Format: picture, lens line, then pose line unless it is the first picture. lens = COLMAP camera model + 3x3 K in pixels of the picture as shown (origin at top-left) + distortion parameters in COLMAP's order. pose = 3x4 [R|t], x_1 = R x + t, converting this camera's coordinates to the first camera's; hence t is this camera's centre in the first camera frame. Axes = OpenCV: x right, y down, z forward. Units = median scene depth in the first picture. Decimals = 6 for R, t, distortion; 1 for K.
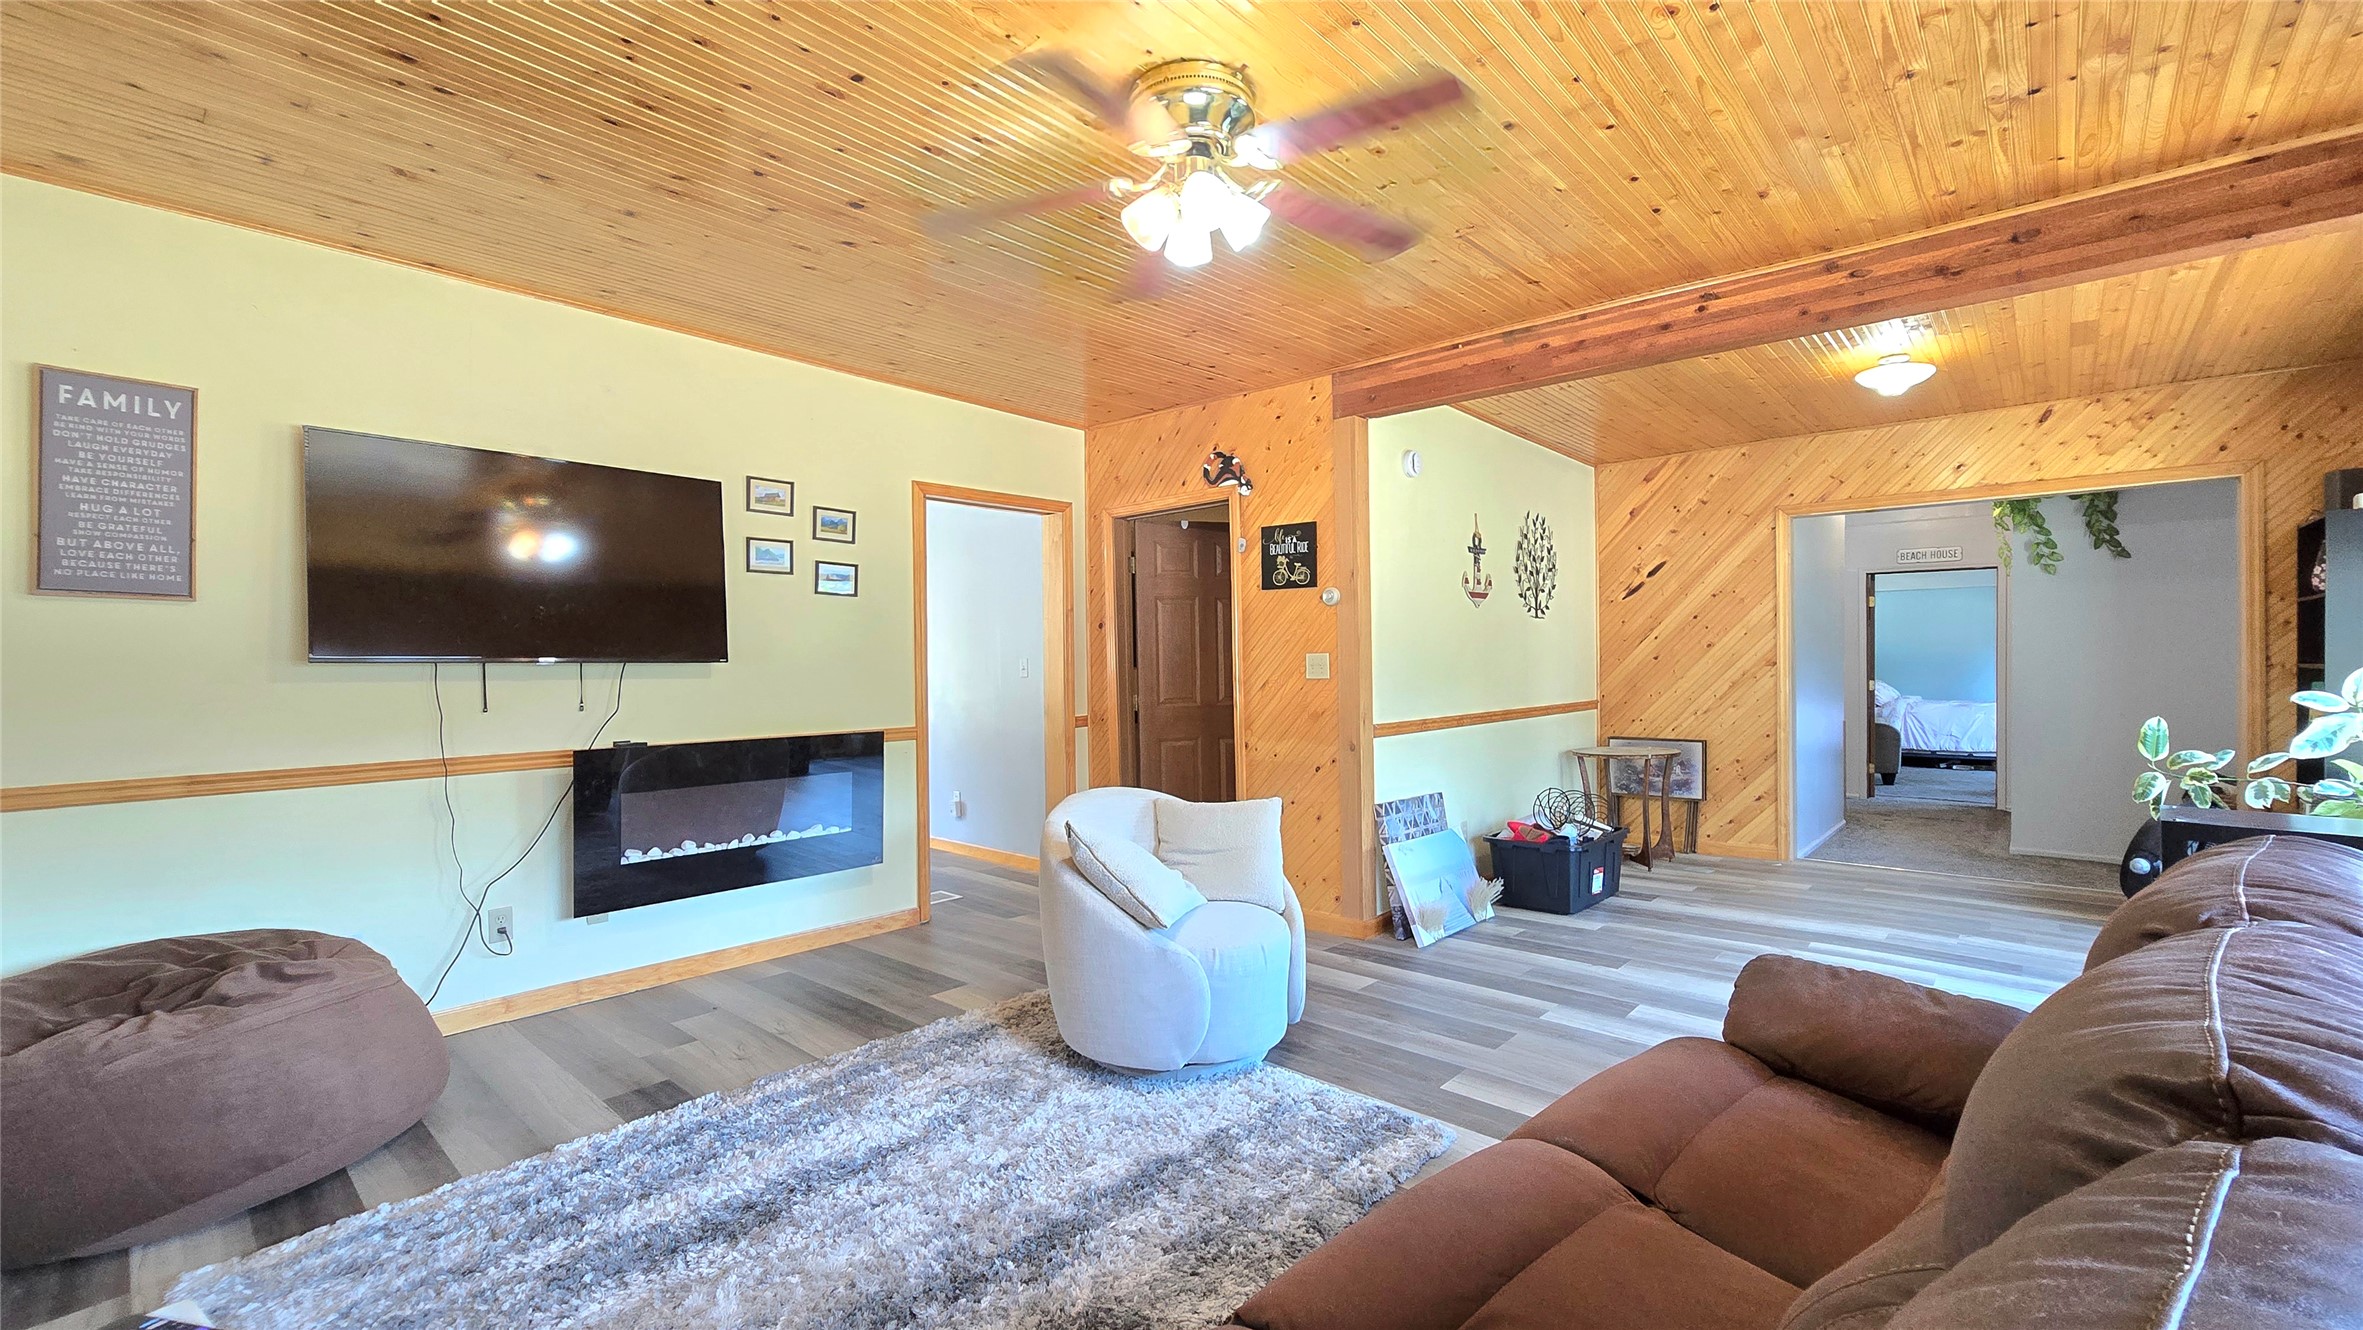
lens RADIAL K [[969.4, 0, 1178.3], [0, 969.4, 678.0], [0, 0, 1]] dist [-0.009915, -0.000698]
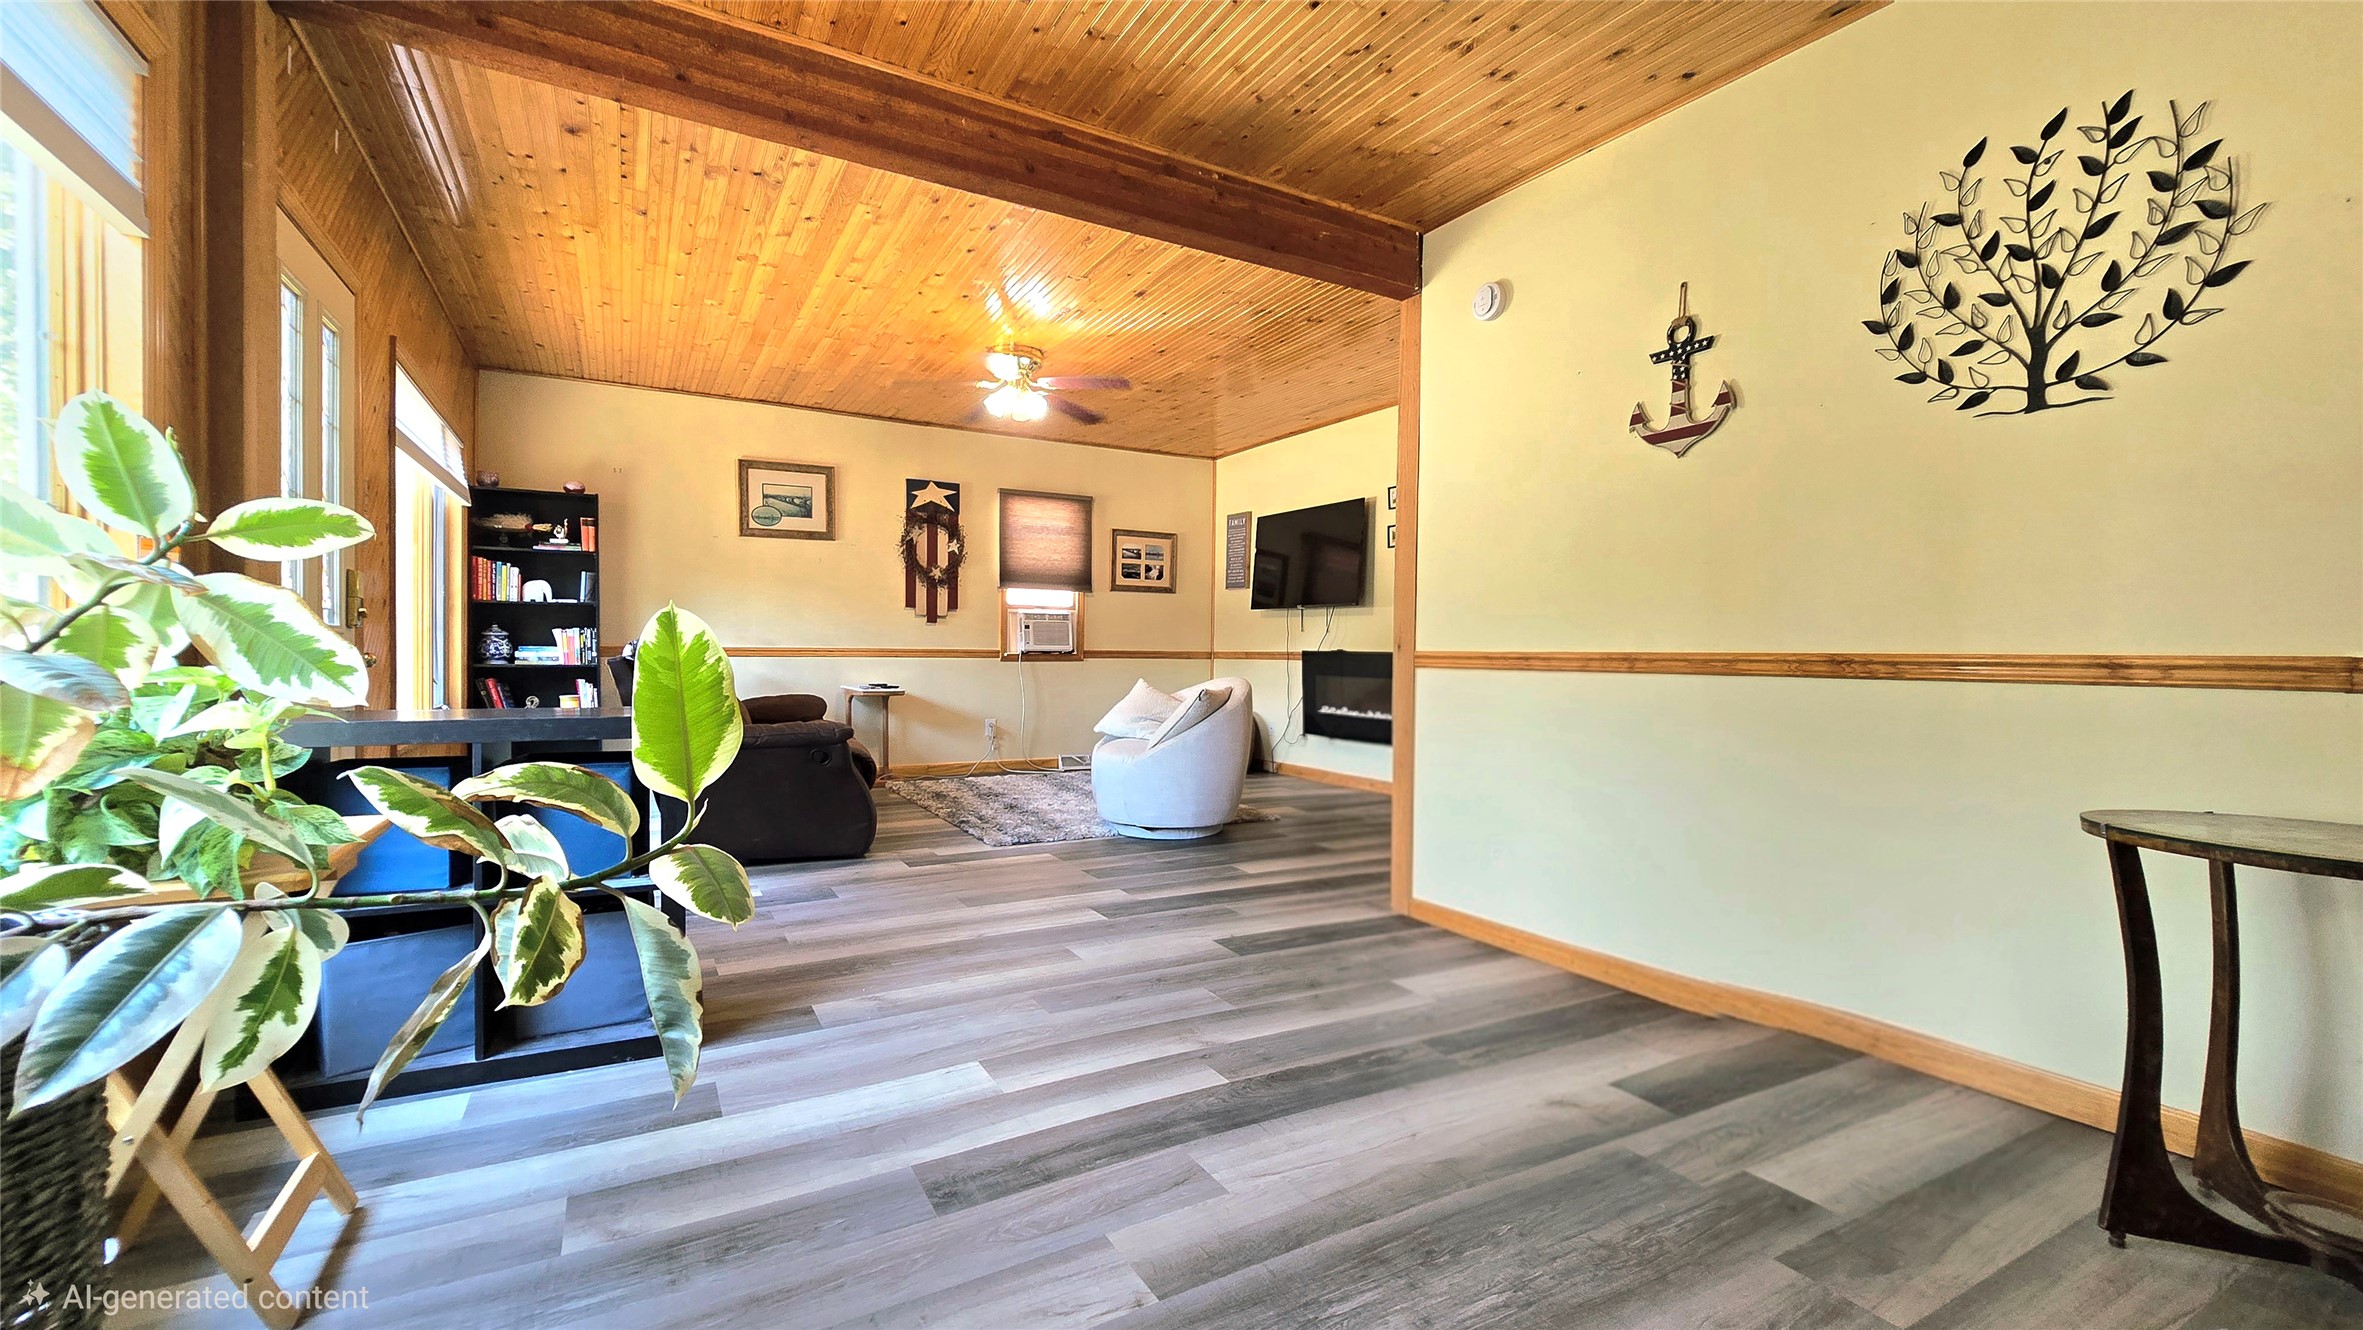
lens RADIAL K [[969.4, 0, 1178.3], [0, 969.4, 678.0], [0, 0, 1]] dist [-0.009915, -0.000698]
pose [[-0.307477, 0.032832, -0.950989, 1.212044], [-0.020810, 0.998934, 0.041215, 0.046104], [0.951328, 0.032463, -0.306466, 1.194662]]
